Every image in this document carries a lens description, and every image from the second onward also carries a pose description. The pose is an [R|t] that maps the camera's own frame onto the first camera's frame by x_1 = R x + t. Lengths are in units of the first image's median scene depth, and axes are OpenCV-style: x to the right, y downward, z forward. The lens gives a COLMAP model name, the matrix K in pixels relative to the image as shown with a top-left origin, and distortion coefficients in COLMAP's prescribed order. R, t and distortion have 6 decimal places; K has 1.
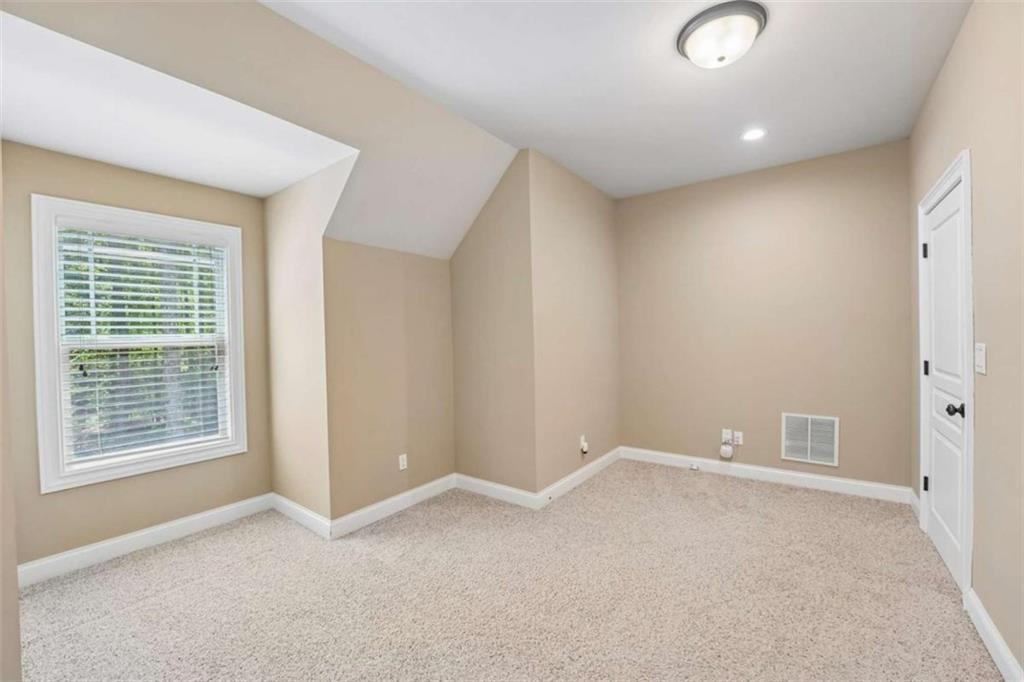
lens RADIAL K [[413.6, 0, 512.0], [0, 413.6, 341.0], [0, 0, 1]] dist [-0.027437, 0.000335]
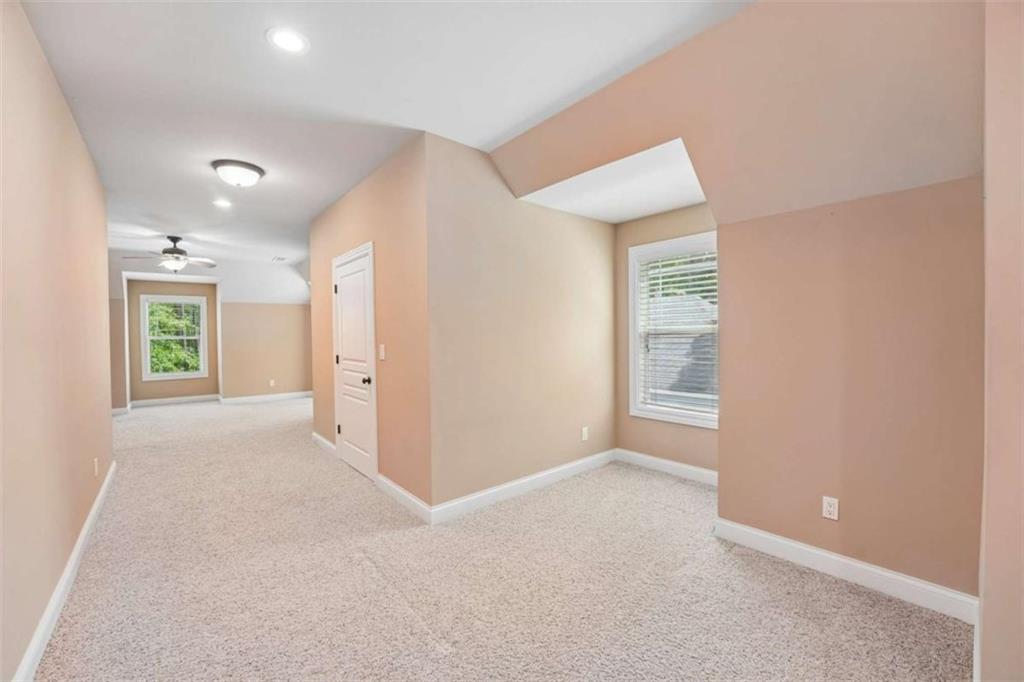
lens RADIAL K [[413.6, 0, 512.0], [0, 413.6, 341.0], [0, 0, 1]] dist [-0.027437, 0.000335]
pose [[-0.224373, 0.038933, -0.973725, 0.606035], [-0.001400, 0.999188, 0.040274, -0.018479], [0.974502, 0.010400, -0.224136, 0.738916]]
